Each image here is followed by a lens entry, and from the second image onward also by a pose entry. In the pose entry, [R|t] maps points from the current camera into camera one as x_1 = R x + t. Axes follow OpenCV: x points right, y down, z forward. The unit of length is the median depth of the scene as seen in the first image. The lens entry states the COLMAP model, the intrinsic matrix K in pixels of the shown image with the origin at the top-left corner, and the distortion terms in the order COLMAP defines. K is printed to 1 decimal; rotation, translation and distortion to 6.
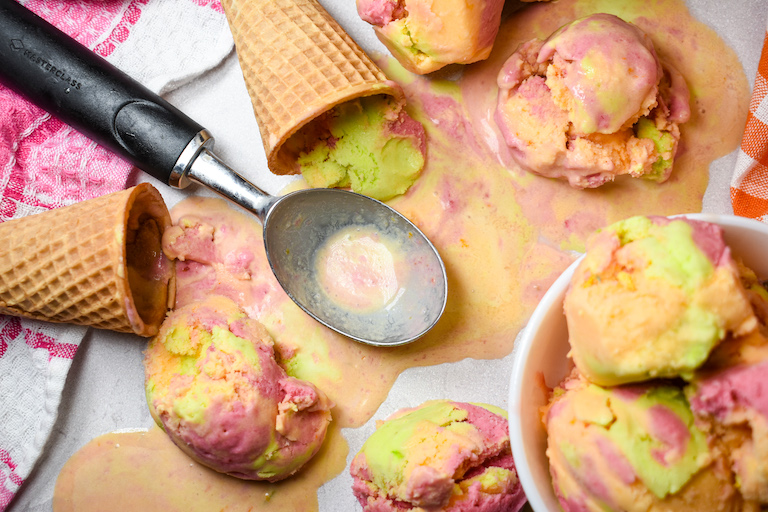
lens RADIAL K [[1149.4, 0, 384.0], [0, 1149.4, 256.0], [0, 0, 1]] dist [-0.003475, 0.033738]
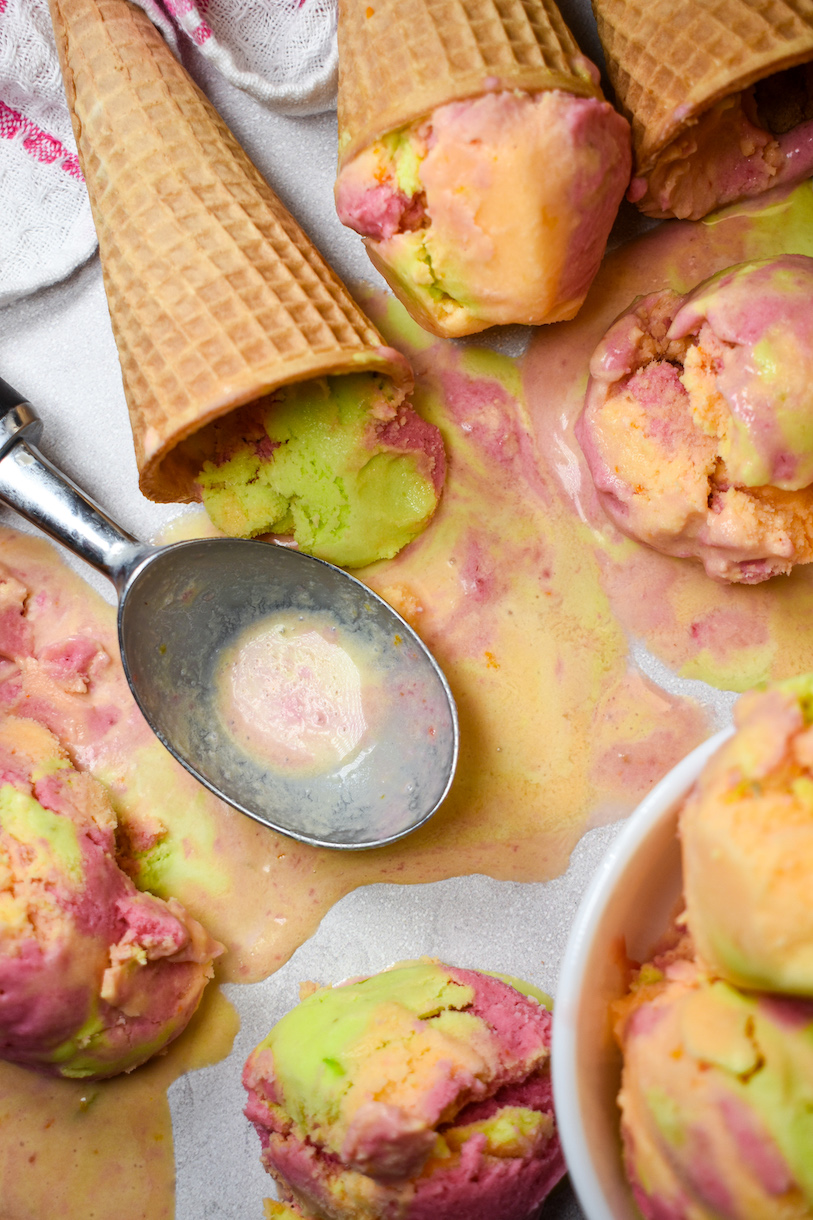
lens RADIAL K [[1825.9, 0, 406.5], [0, 1825.9, 610.0], [0, 0, 1]] dist [-0.003475, 0.033738]
pose [[0.994976, 0.094409, 0.033305, -0.002334], [-0.095370, 0.995033, 0.028528, -0.057114], [-0.030447, -0.031561, 0.999038, 0.164561]]
